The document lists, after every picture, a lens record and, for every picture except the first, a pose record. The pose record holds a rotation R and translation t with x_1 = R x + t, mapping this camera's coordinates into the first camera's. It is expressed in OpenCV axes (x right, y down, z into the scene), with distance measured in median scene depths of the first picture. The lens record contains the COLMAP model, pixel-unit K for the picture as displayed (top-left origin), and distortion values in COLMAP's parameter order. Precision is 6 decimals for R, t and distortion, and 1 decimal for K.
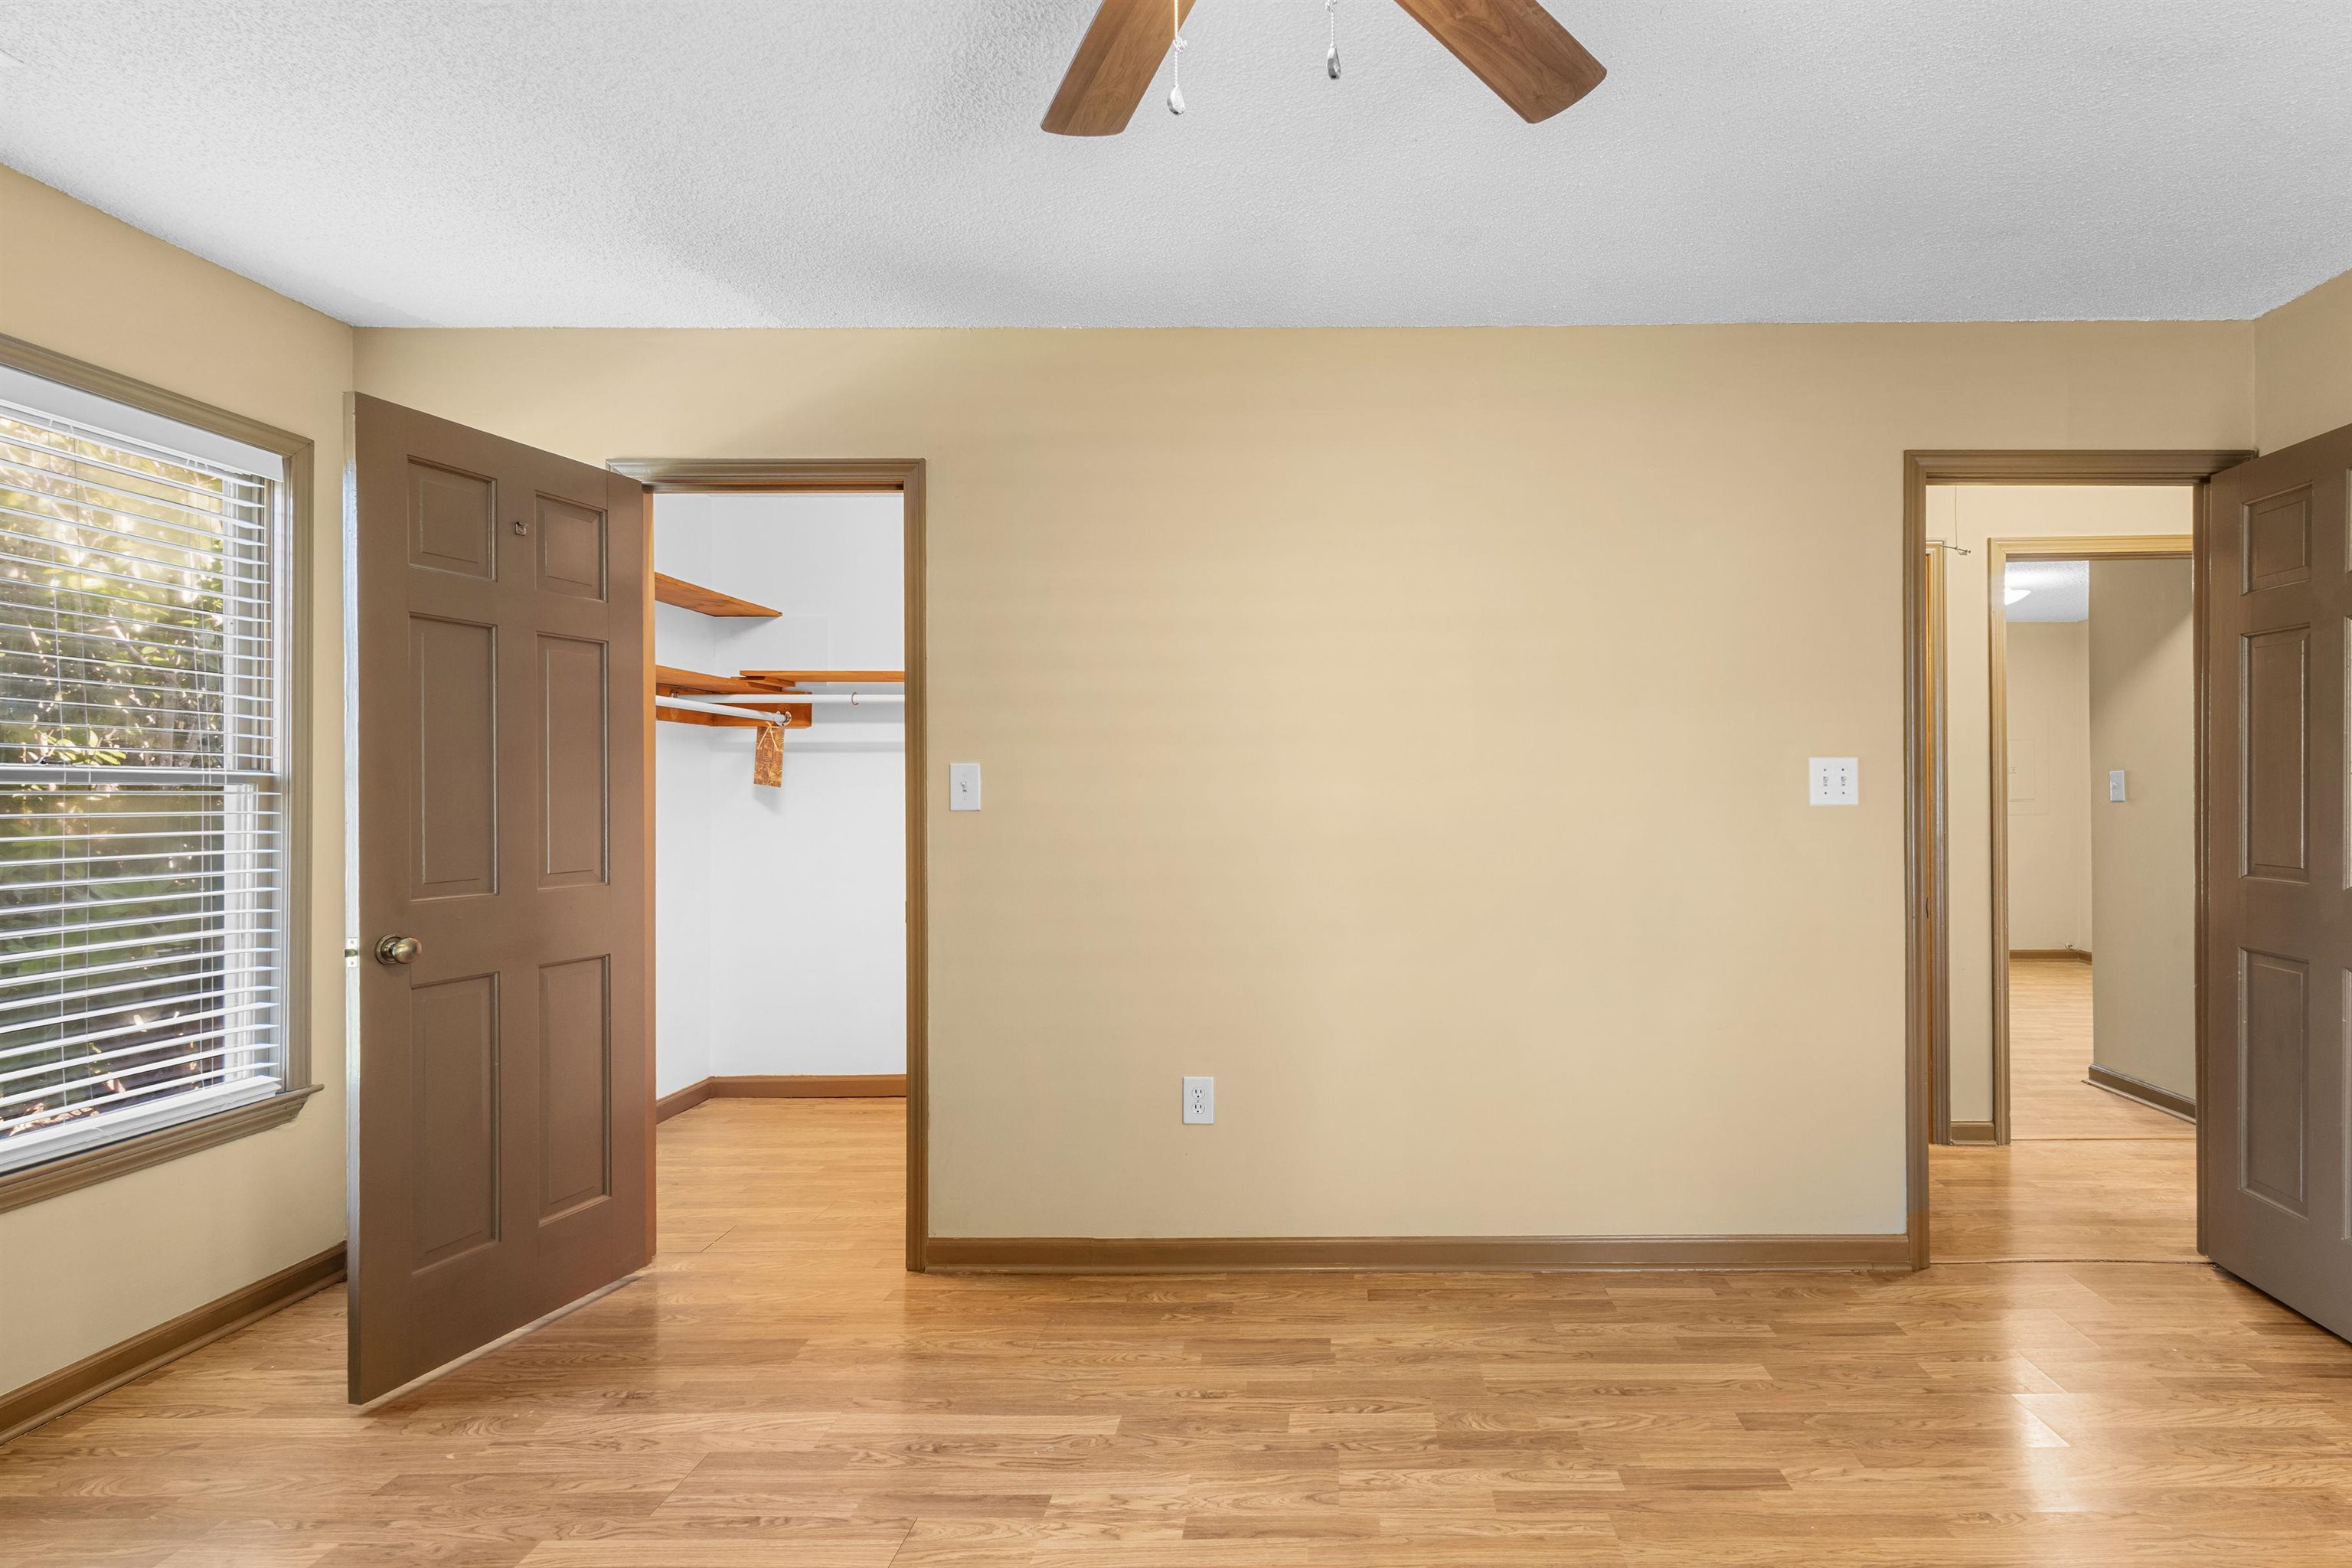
lens RADIAL K [[1147.3, 0, 1370.0], [0, 1147.3, 797.2], [0, 0, 1]] dist [0.003392, 0.000918]
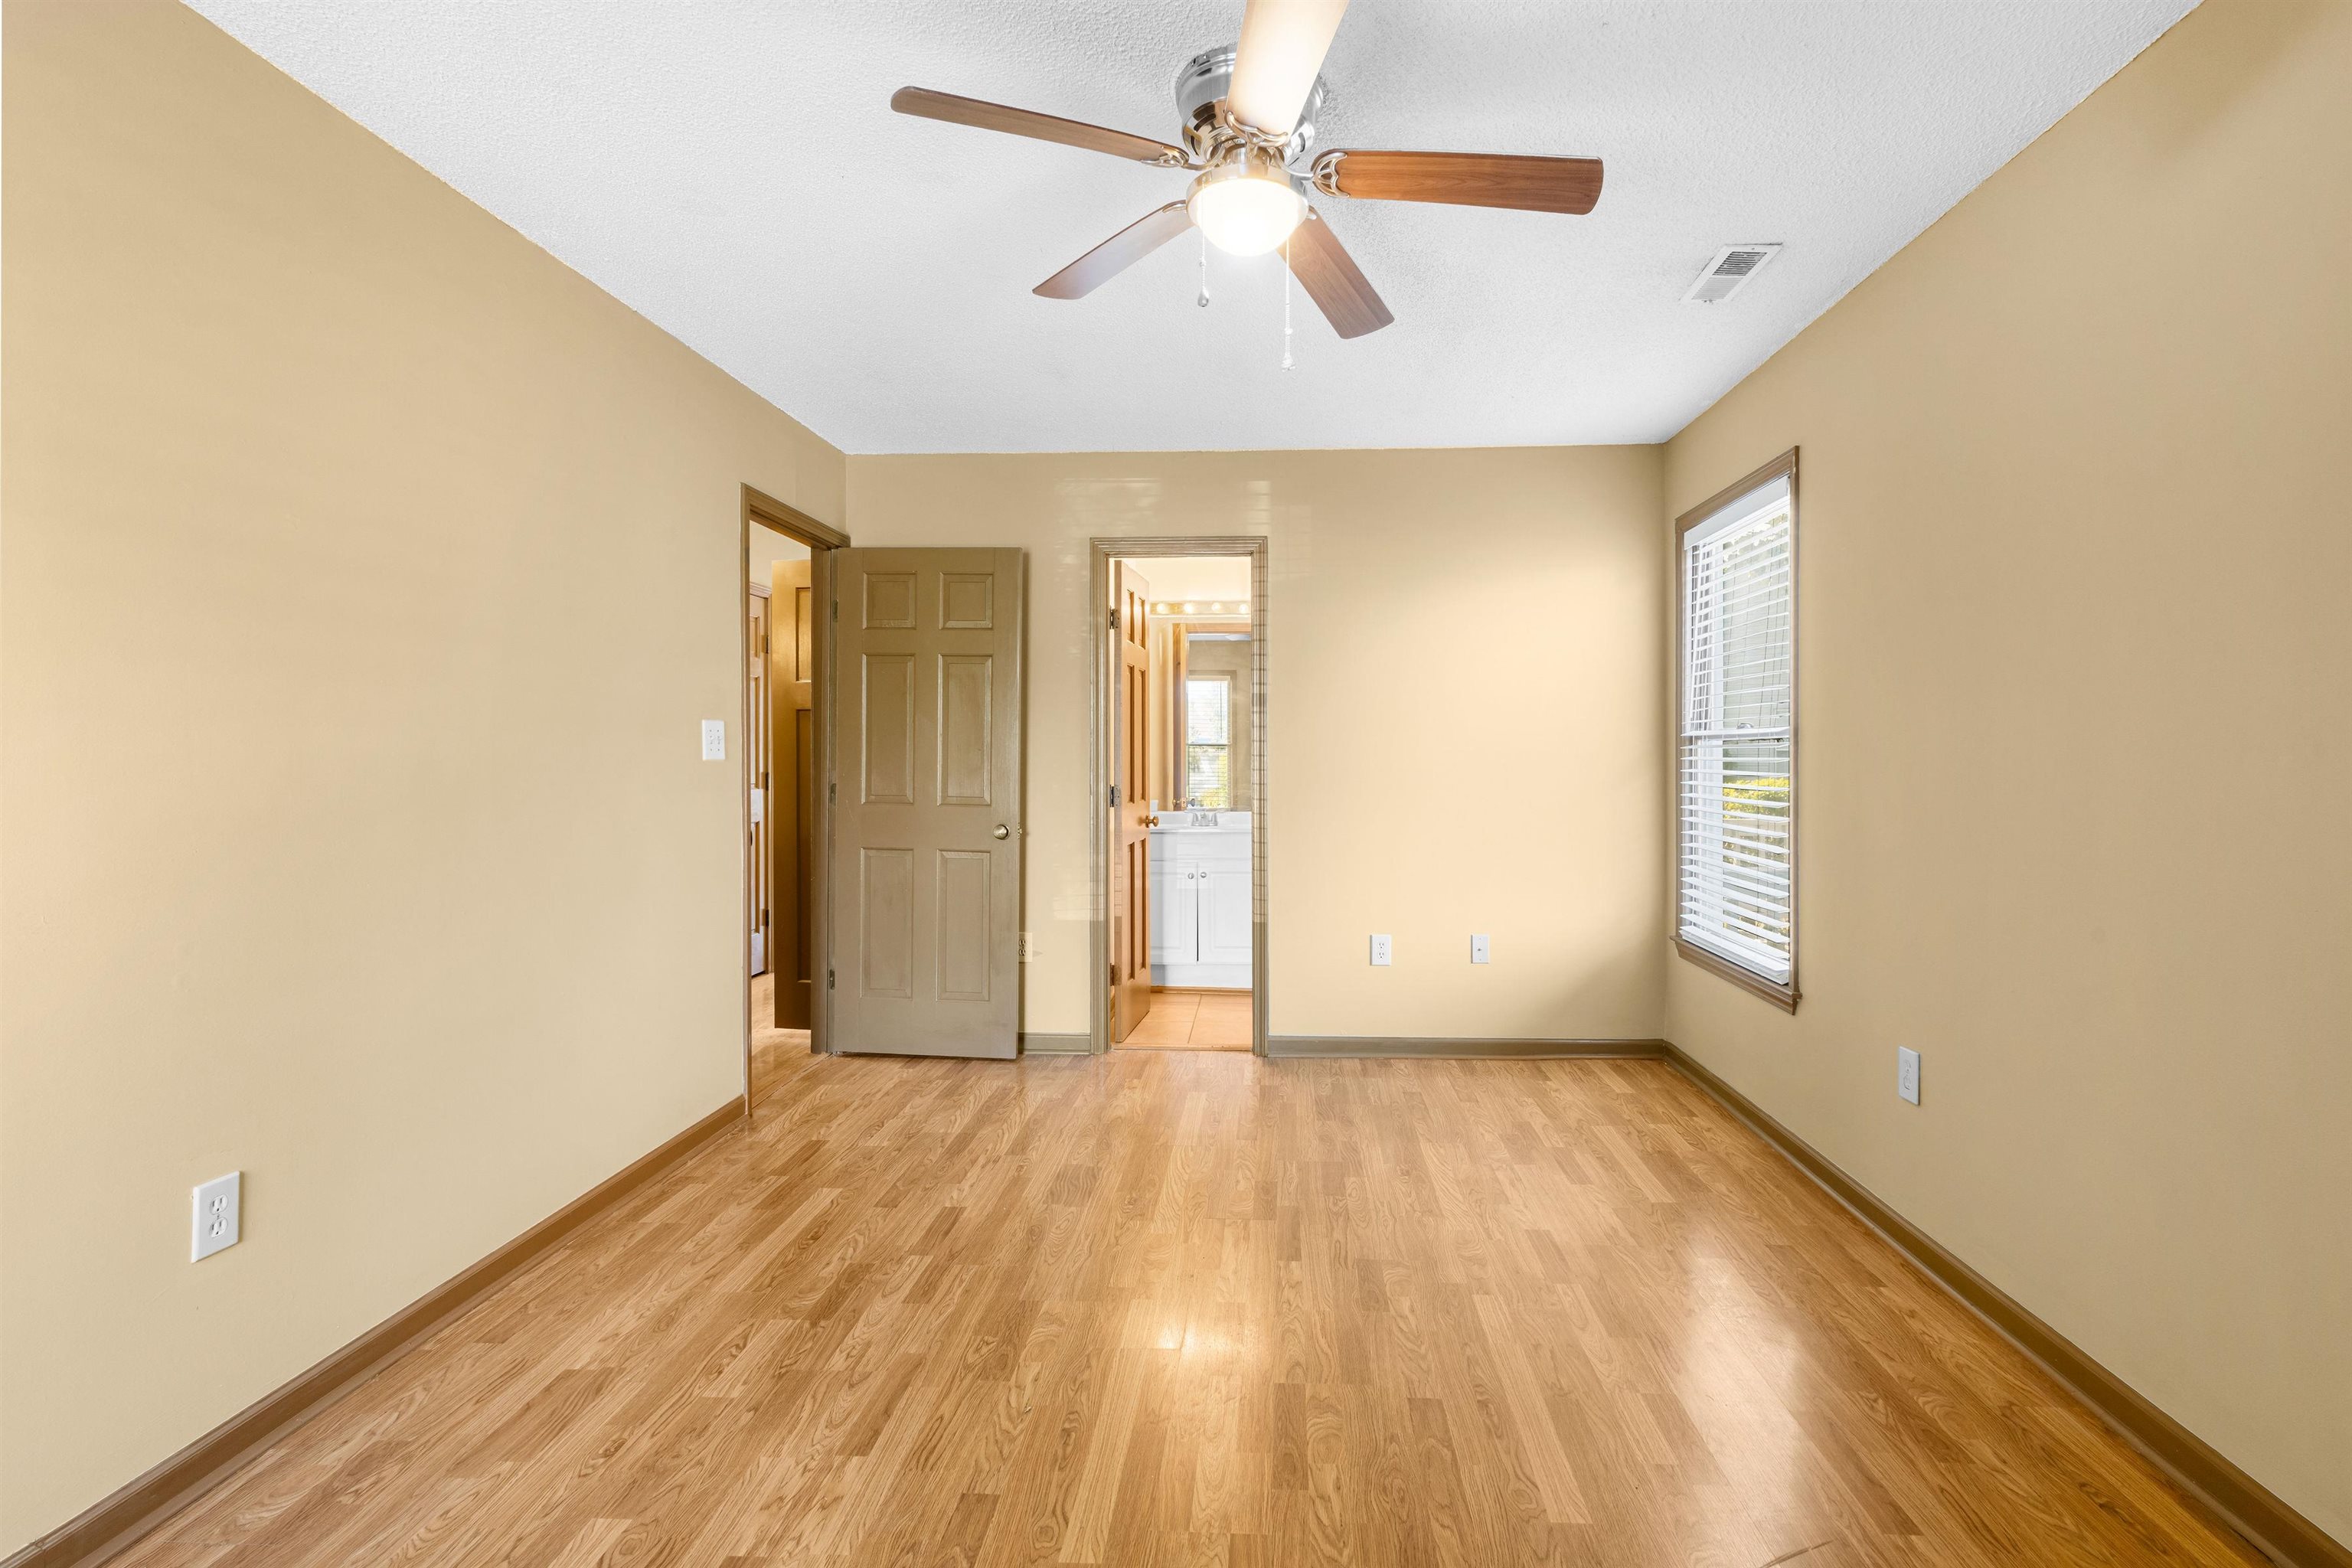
lens RADIAL K [[1071.5, 0, 1176.0], [0, 1071.5, 784.0], [0, 0, 1]] dist [0.004555, -0.001039]
pose [[0.109343, -0.026423, 0.993653, -0.875741], [0.000447, 0.999648, 0.026533, -0.009682], [-0.994004, -0.002457, 0.109316, 0.472680]]
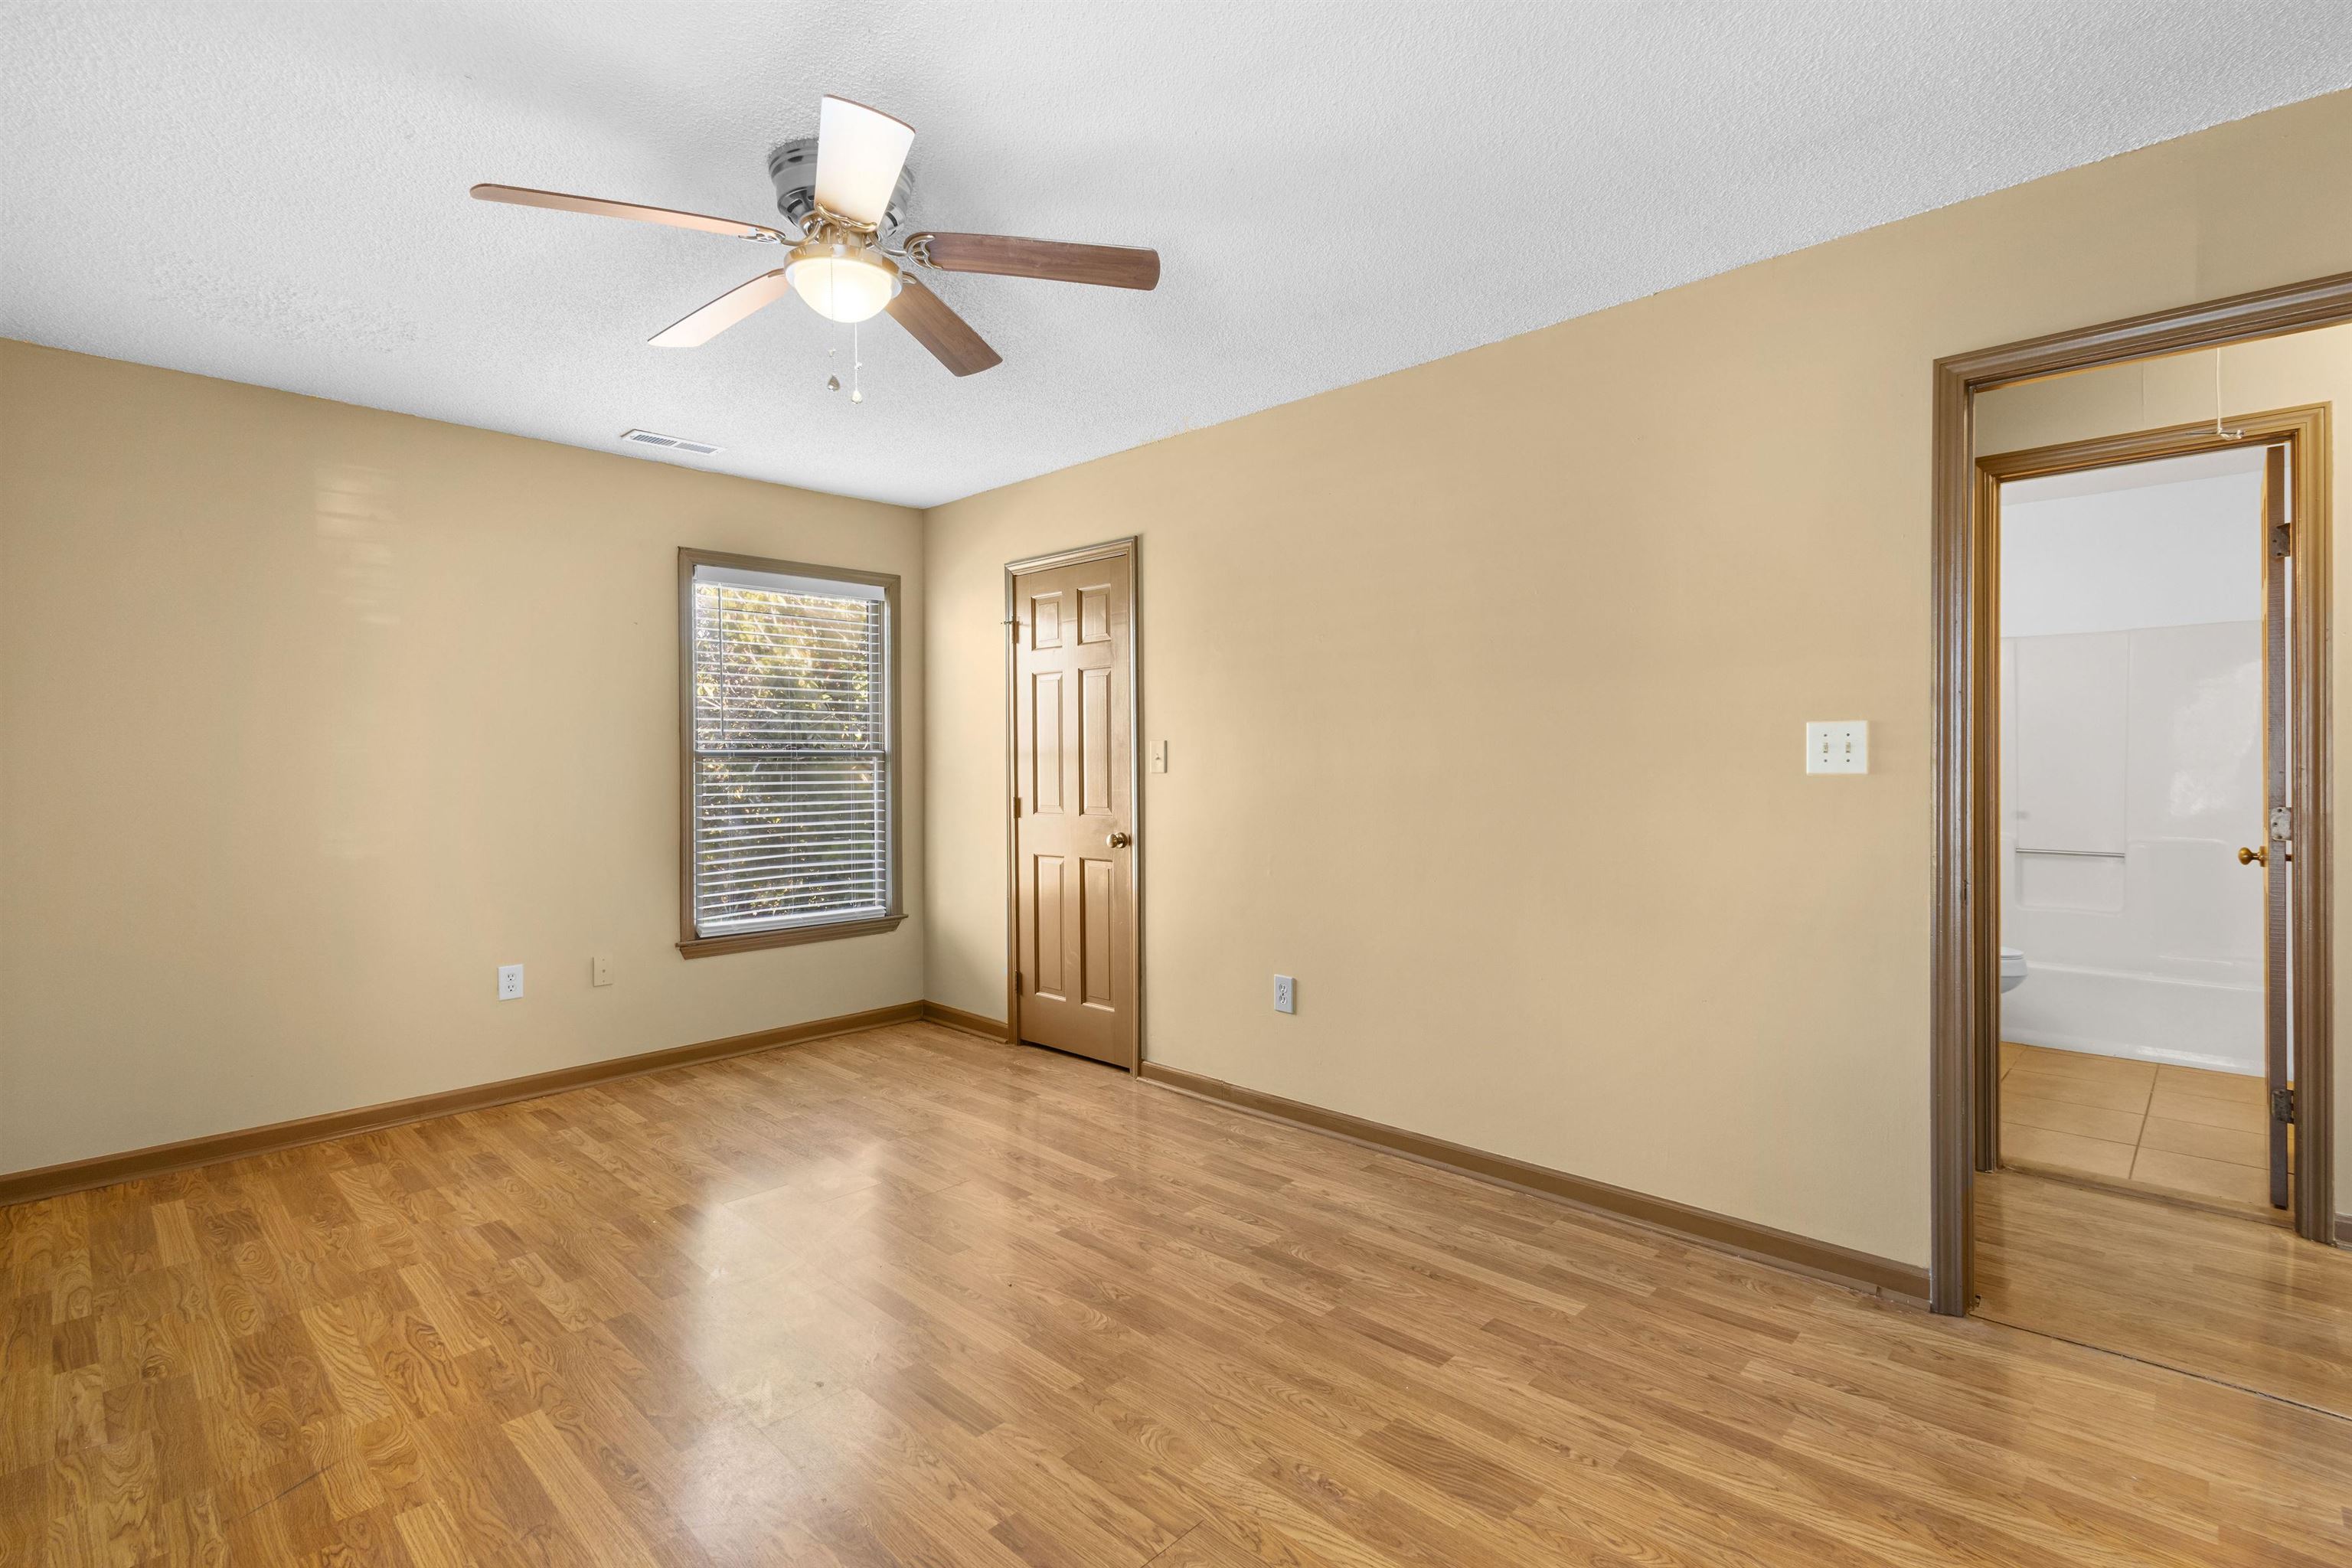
lens RADIAL K [[1078.6, 0, 1212.7], [0, 1078.6, 772.0], [0, 0, 1]] dist [0.001684, -0.000200]
pose [[0.732682, 0.006983, -0.680535, 0.789204], [0.002149, 0.999919, 0.012574, -0.008017], [0.680568, -0.010675, 0.732608, 0.049284]]
